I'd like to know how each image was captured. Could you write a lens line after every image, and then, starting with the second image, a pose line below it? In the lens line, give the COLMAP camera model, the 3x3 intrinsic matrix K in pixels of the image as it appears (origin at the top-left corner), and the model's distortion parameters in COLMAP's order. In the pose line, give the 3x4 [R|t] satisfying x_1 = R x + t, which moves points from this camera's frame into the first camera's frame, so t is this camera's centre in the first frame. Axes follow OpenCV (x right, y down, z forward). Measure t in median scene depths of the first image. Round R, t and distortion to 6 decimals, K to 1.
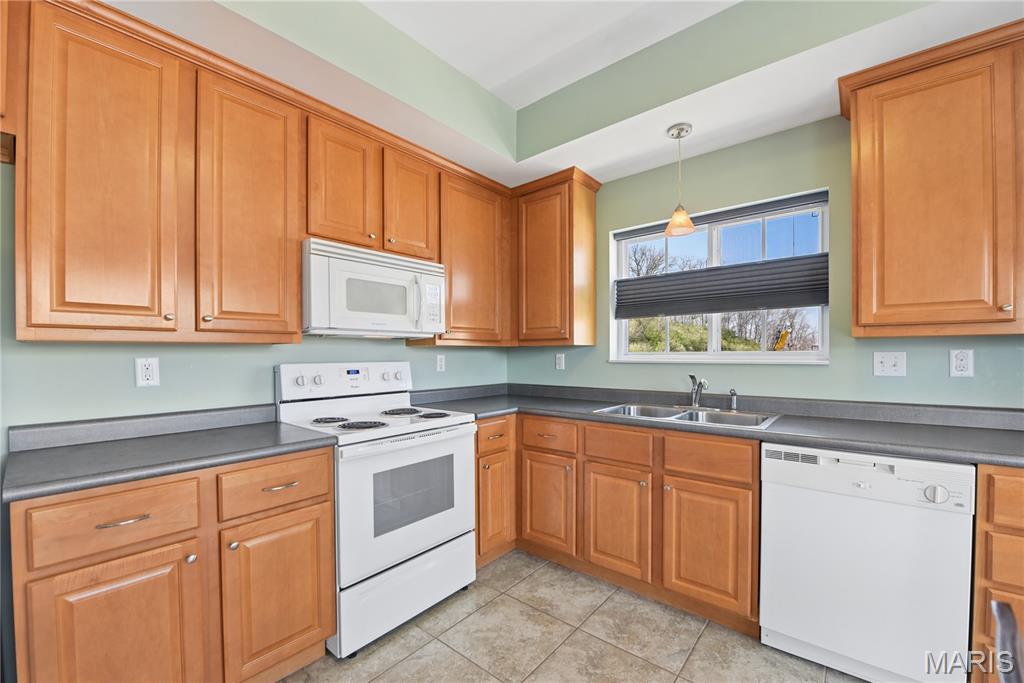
lens RADIAL K [[416.3, 0, 511.1], [0, 416.3, 356.9], [0, 0, 1]] dist [-0.016573, -0.000246]
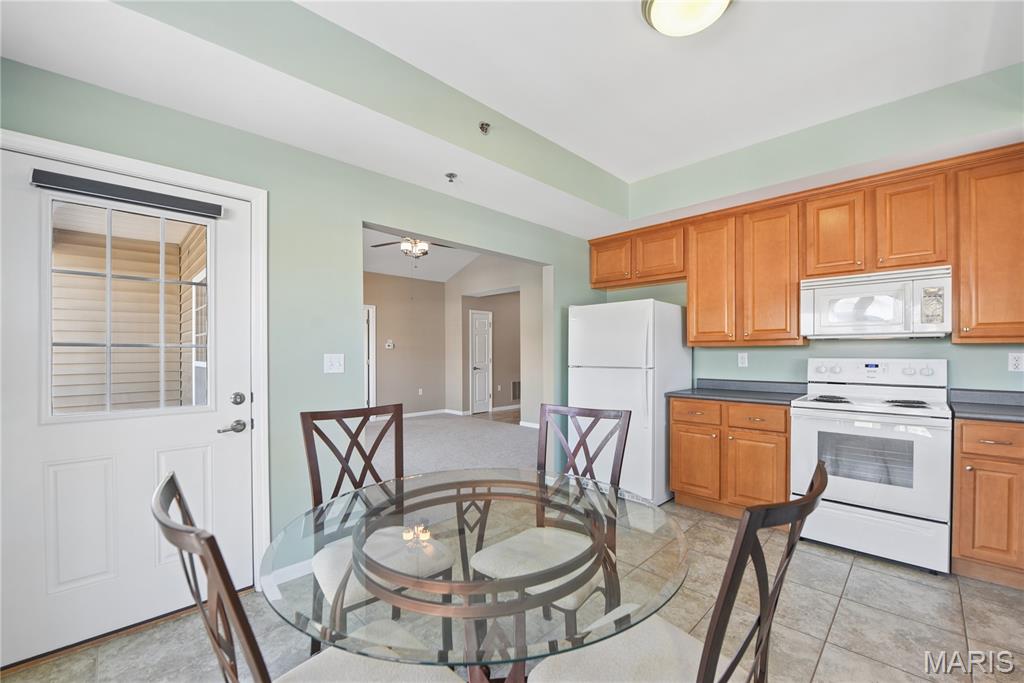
lens RADIAL K [[416.5, 0, 511.7], [0, 416.5, 351.2], [0, 0, 1]] dist [-0.020605, -0.000248]
pose [[-0.097355, 0.003883, -0.995242, 1.053797], [-0.005987, 0.999972, 0.004487, -0.007955], [0.995232, 0.006395, -0.097329, 0.024323]]
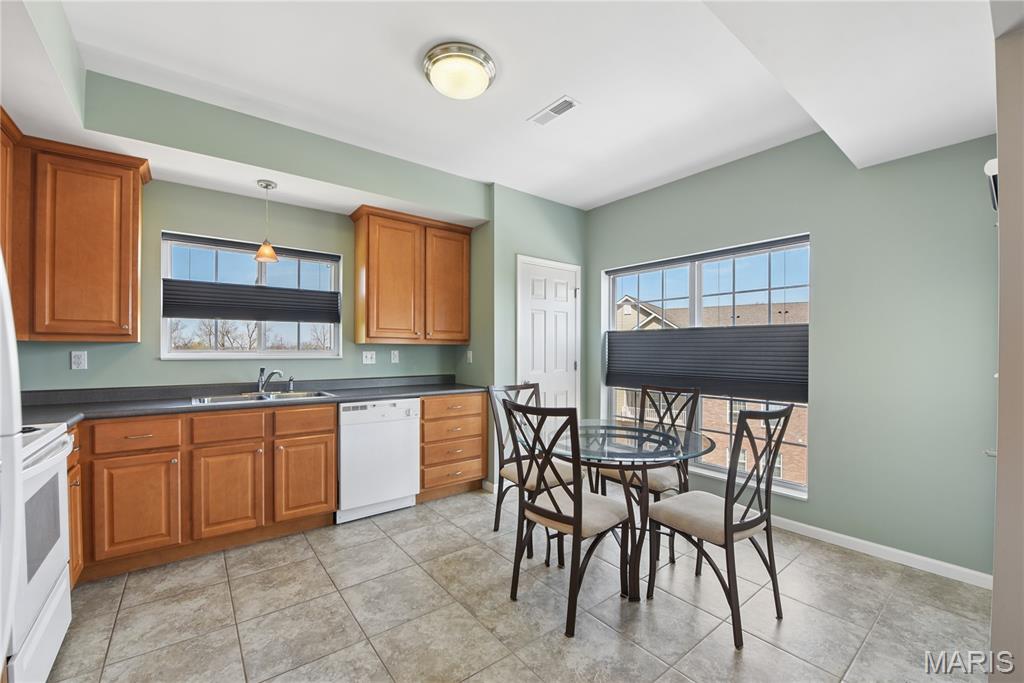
lens RADIAL K [[416.5, 0, 511.7], [0, 416.5, 351.2], [0, 0, 1]] dist [-0.020605, -0.000248]
pose [[0.208139, 0.007206, 0.978073, -0.731334], [0.005425, 0.999949, -0.008522, 0.006970], [-0.978084, 0.007079, 0.208089, -0.045797]]
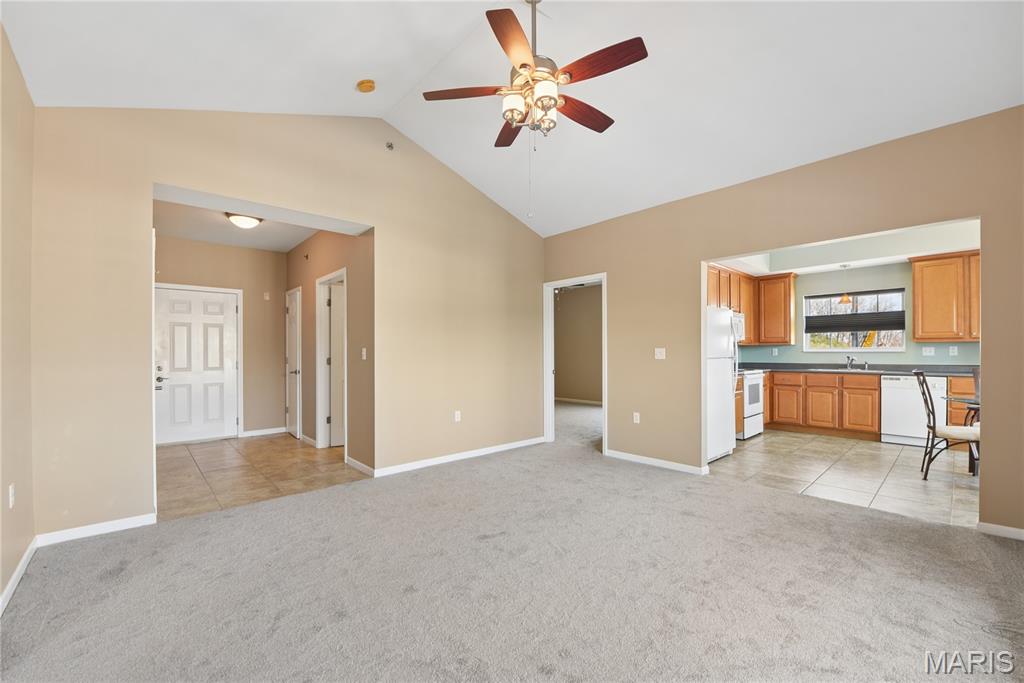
lens RADIAL K [[416.5, 0, 511.7], [0, 416.5, 351.2], [0, 0, 1]] dist [-0.020605, -0.000248]
pose [[0.991997, 0.004773, -0.126168, -1.432439], [-0.006268, 0.999915, -0.011454, 0.059109], [0.126103, 0.012154, 0.991943, -1.958617]]
